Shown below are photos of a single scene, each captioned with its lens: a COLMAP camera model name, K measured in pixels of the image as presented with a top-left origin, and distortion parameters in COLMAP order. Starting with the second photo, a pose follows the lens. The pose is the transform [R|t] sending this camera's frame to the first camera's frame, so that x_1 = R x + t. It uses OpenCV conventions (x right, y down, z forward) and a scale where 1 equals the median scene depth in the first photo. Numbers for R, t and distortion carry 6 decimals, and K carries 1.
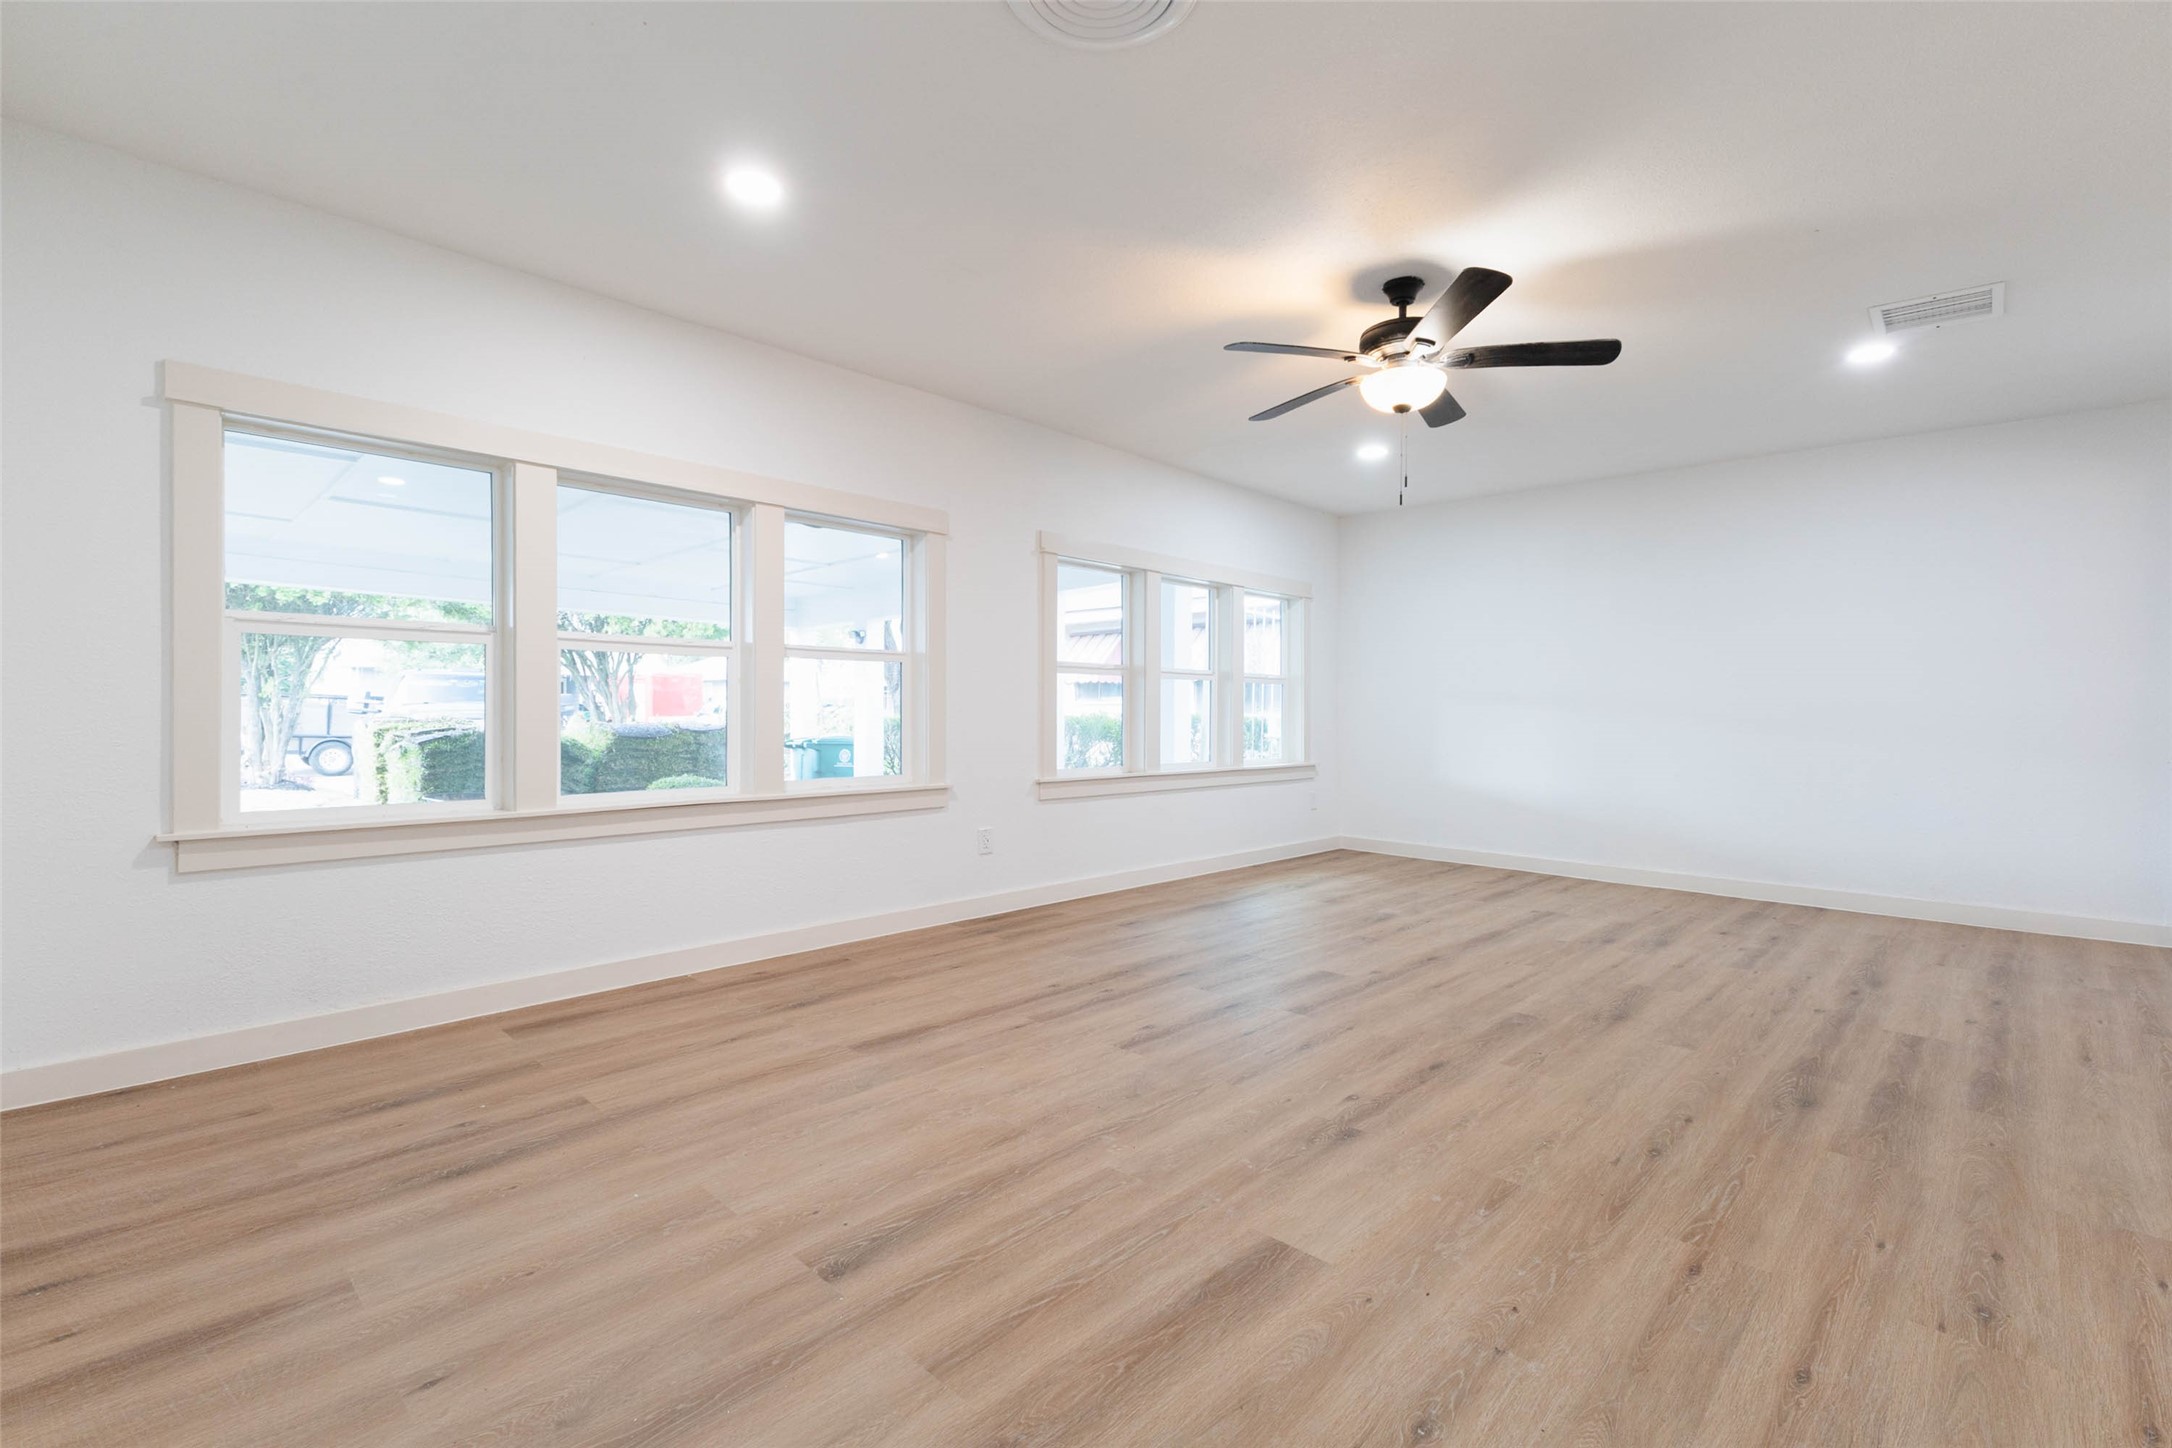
lens RADIAL K [[943.2, 0, 1088.9], [0, 943.2, 718.3], [0, 0, 1]] dist [0.010758, -0.000067]
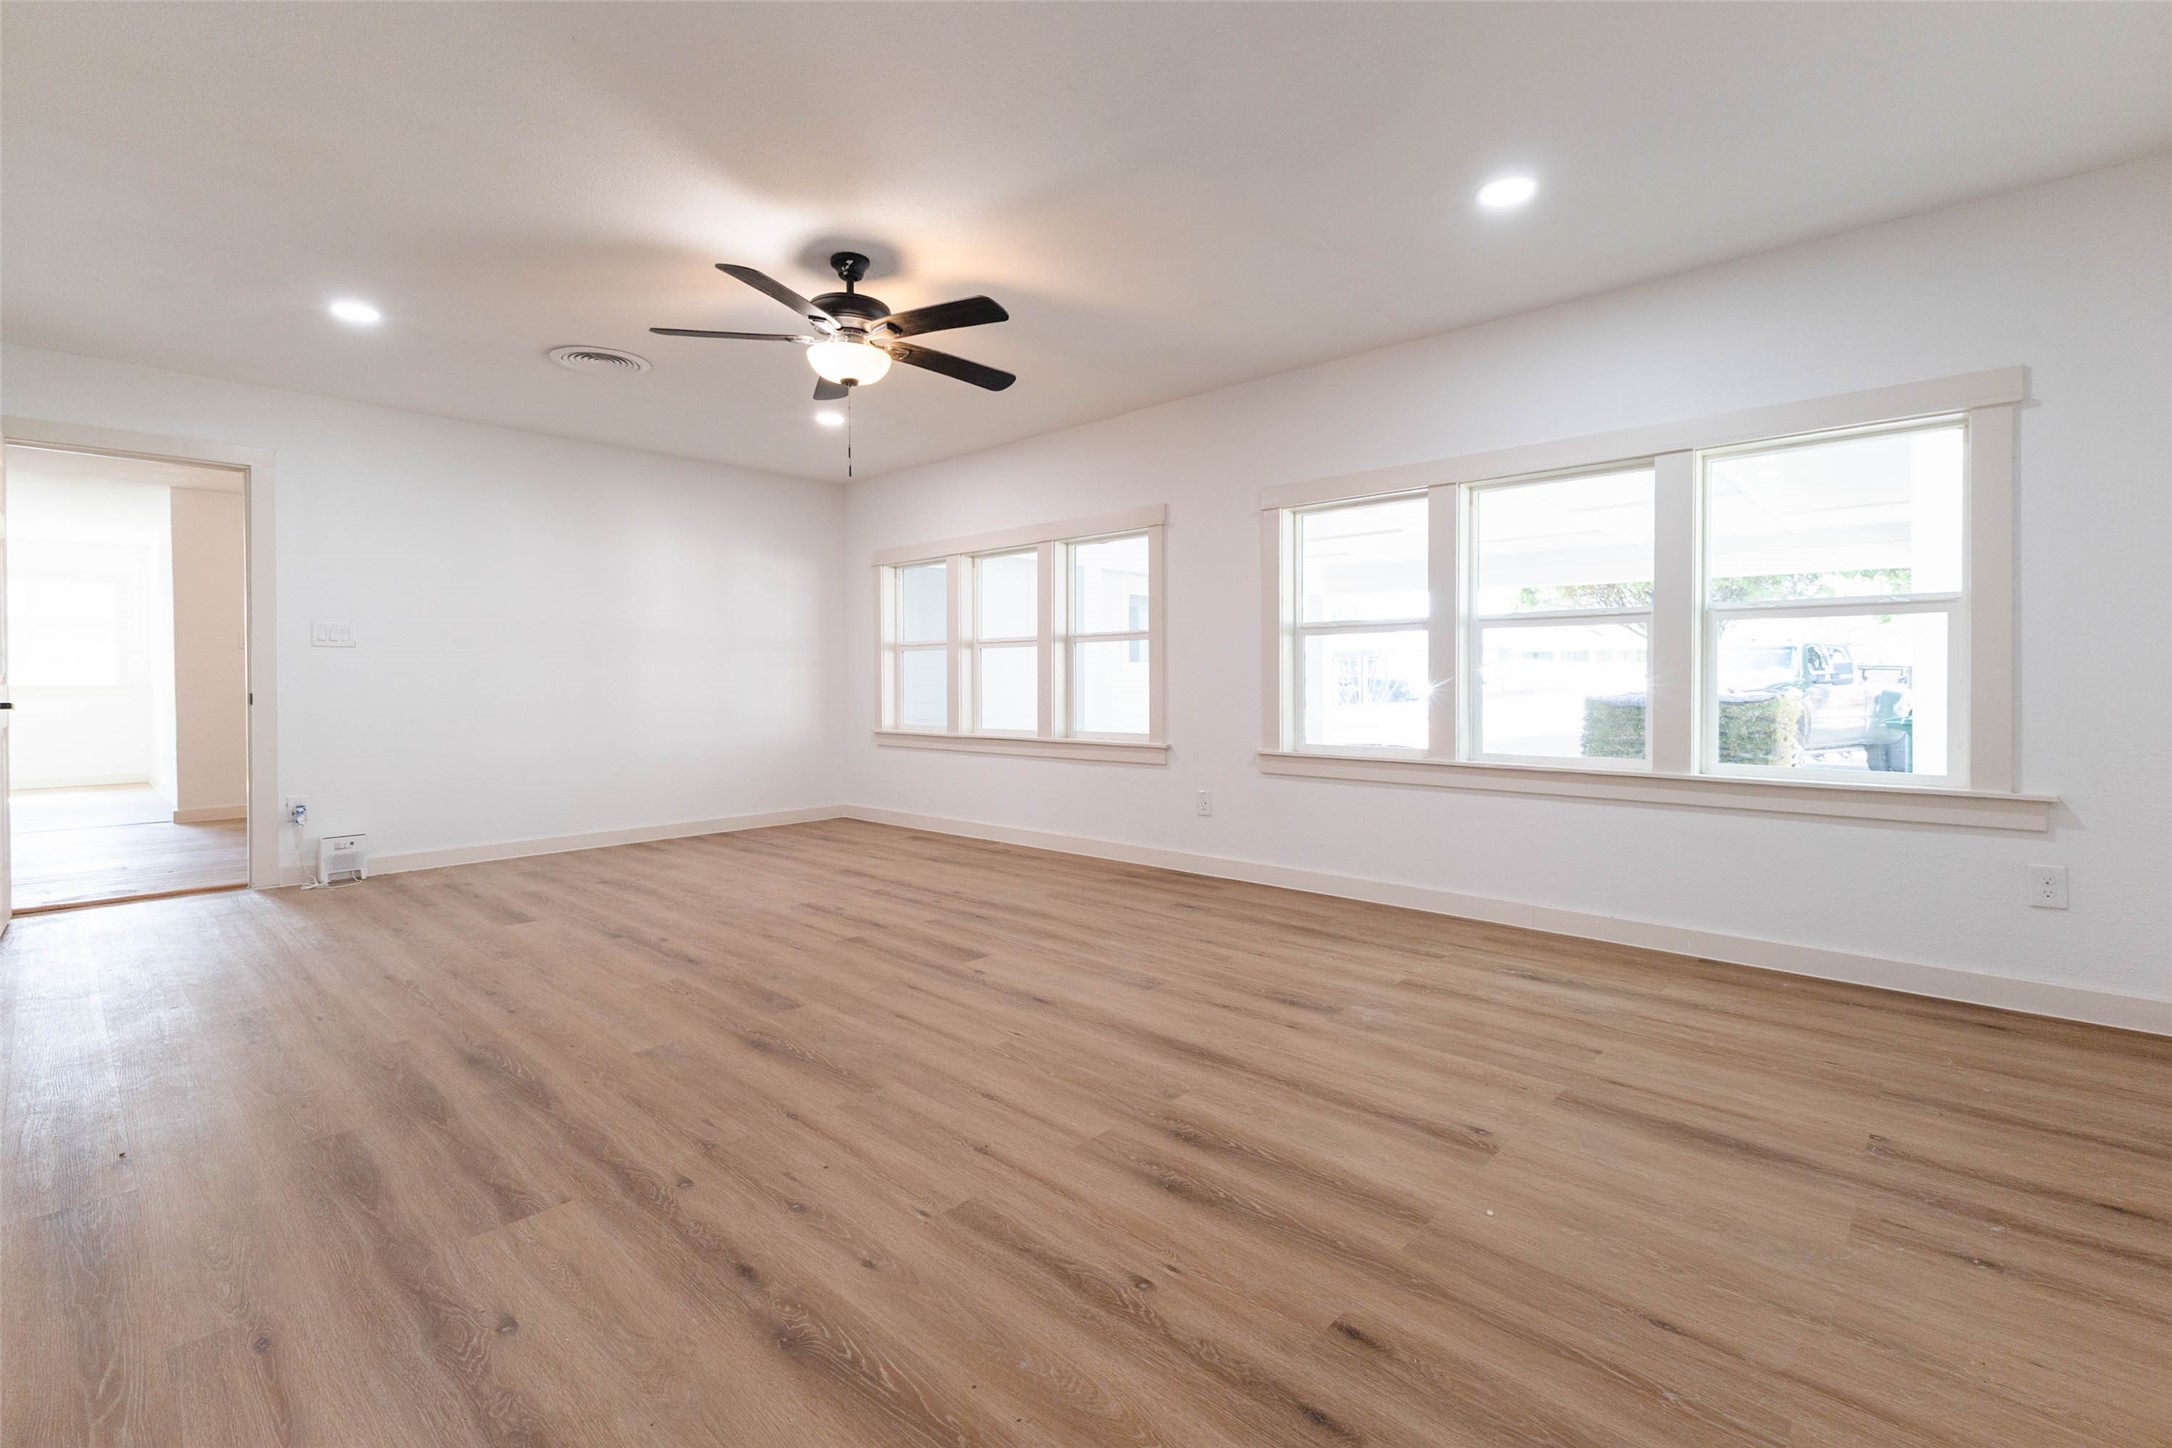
lens RADIAL K [[960.6, 0, 1138.9], [0, 960.6, 704.6], [0, 0, 1]] dist [0.007633, -0.000114]
pose [[0.056031, 0.019858, -0.998232, 1.557549], [-0.000575, 0.999803, 0.019857, -0.002113], [0.998429, -0.000538, 0.056031, 1.411925]]
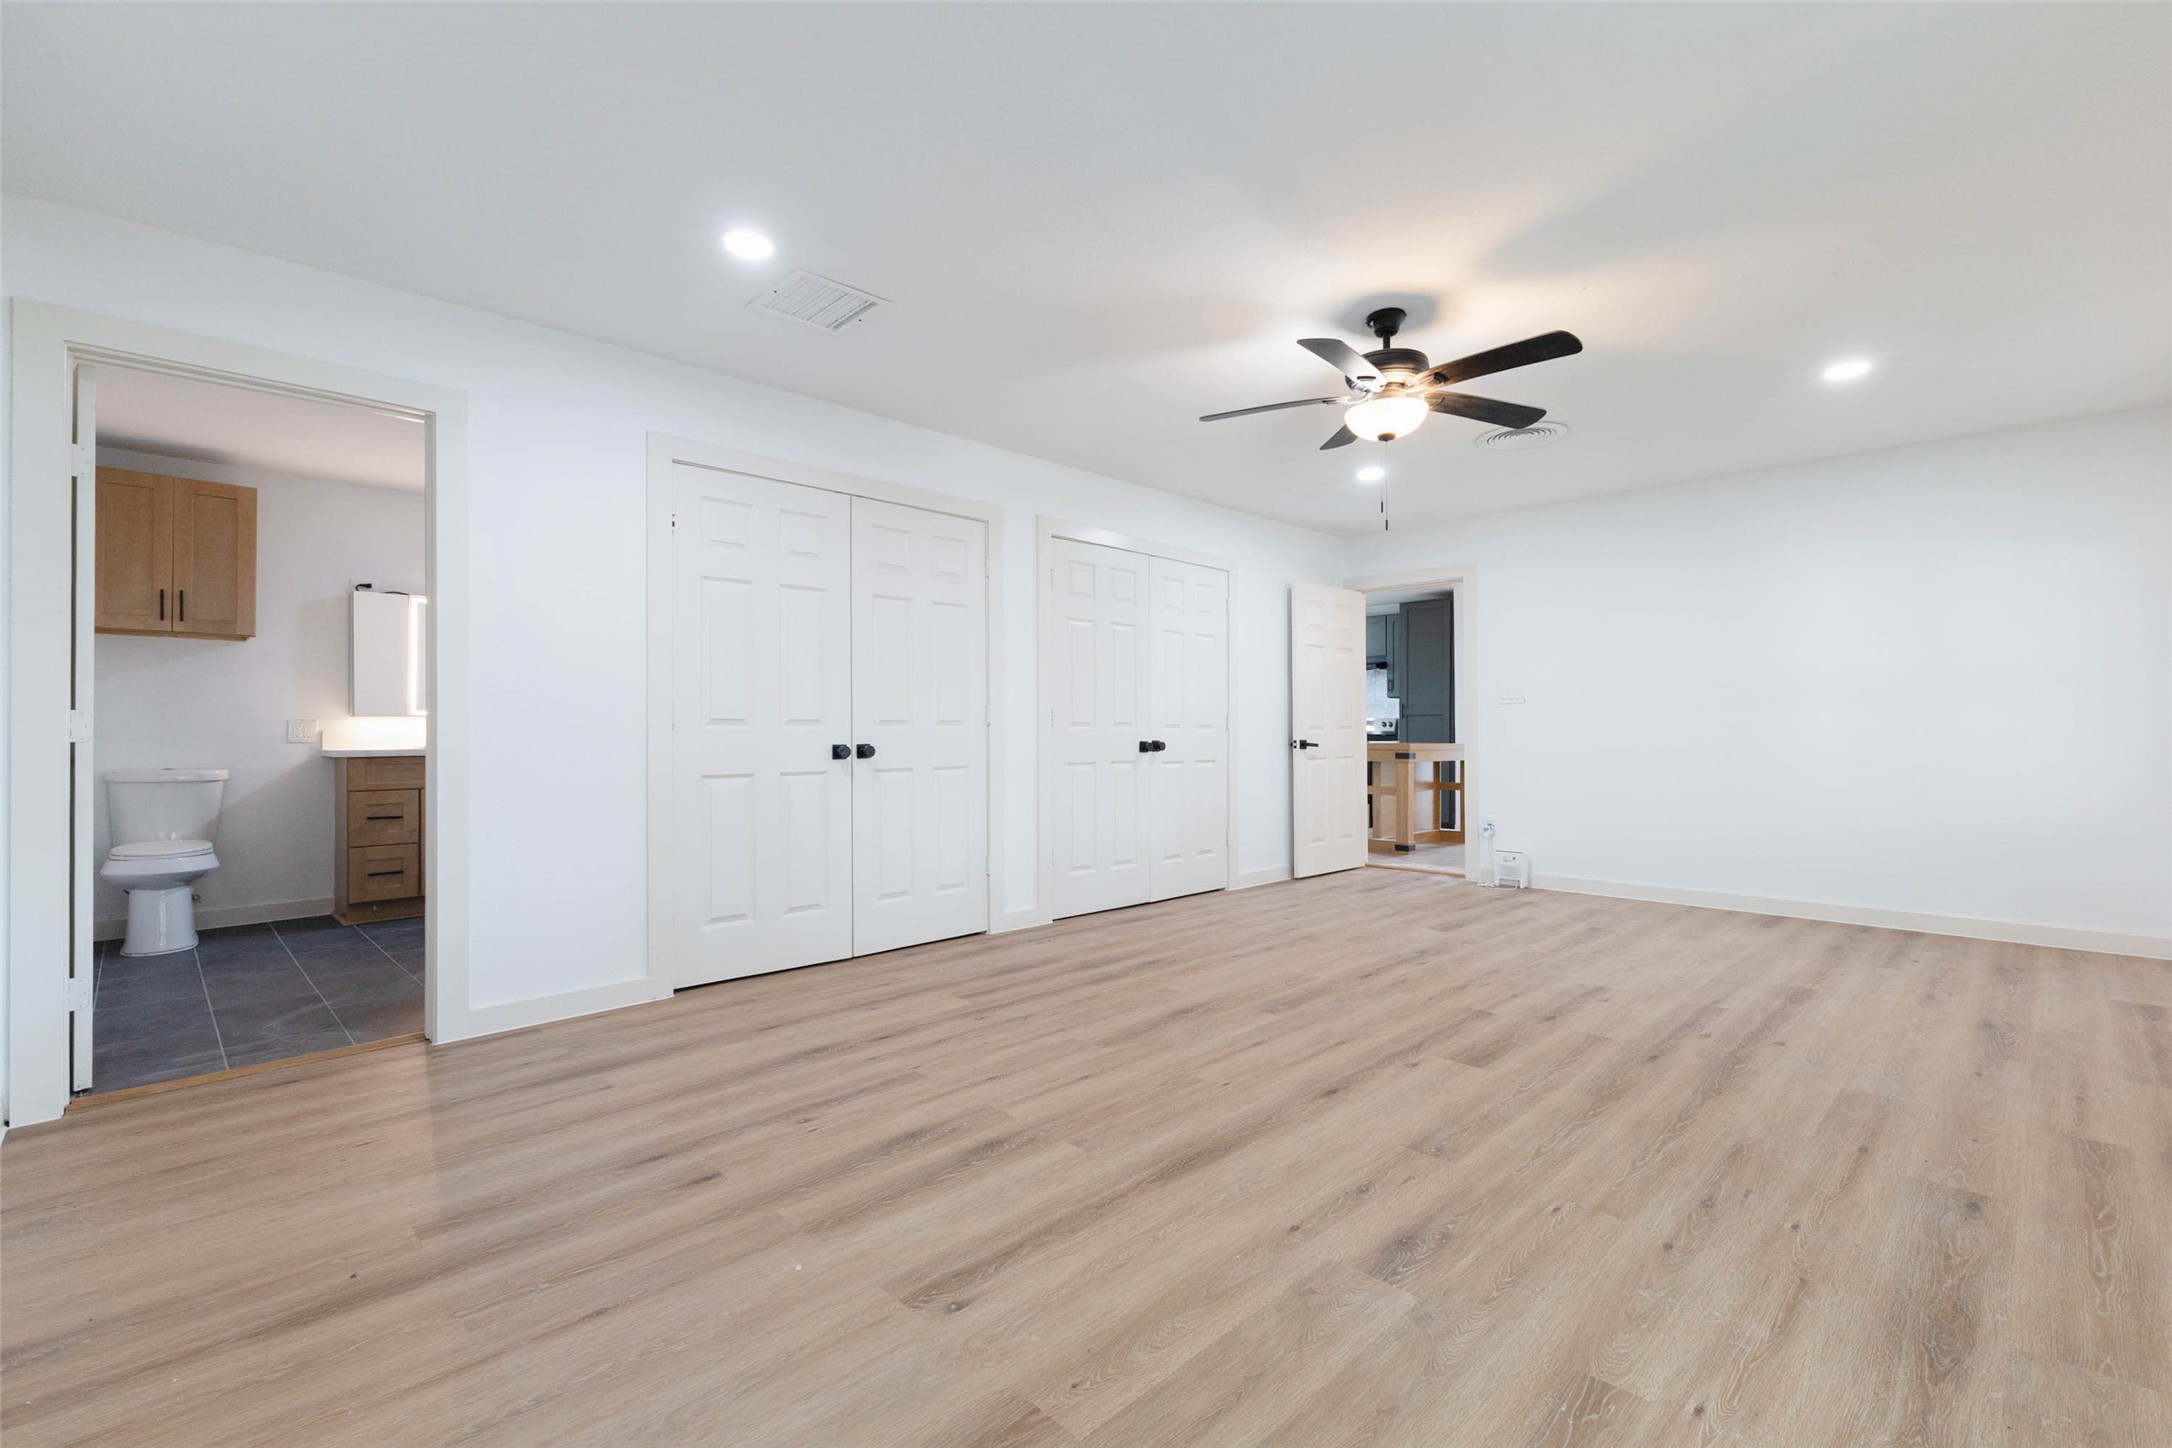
lens RADIAL K [[980.6, 0, 1056.4], [0, 980.6, 724.8], [0, 0, 1]] dist [0.005144, -0.000556]
pose [[-0.999158, -0.003811, 0.040853, 0.726665], [-0.003897, 0.999990, -0.002024, -0.013563], [-0.040845, -0.002182, -0.999163, 2.344698]]
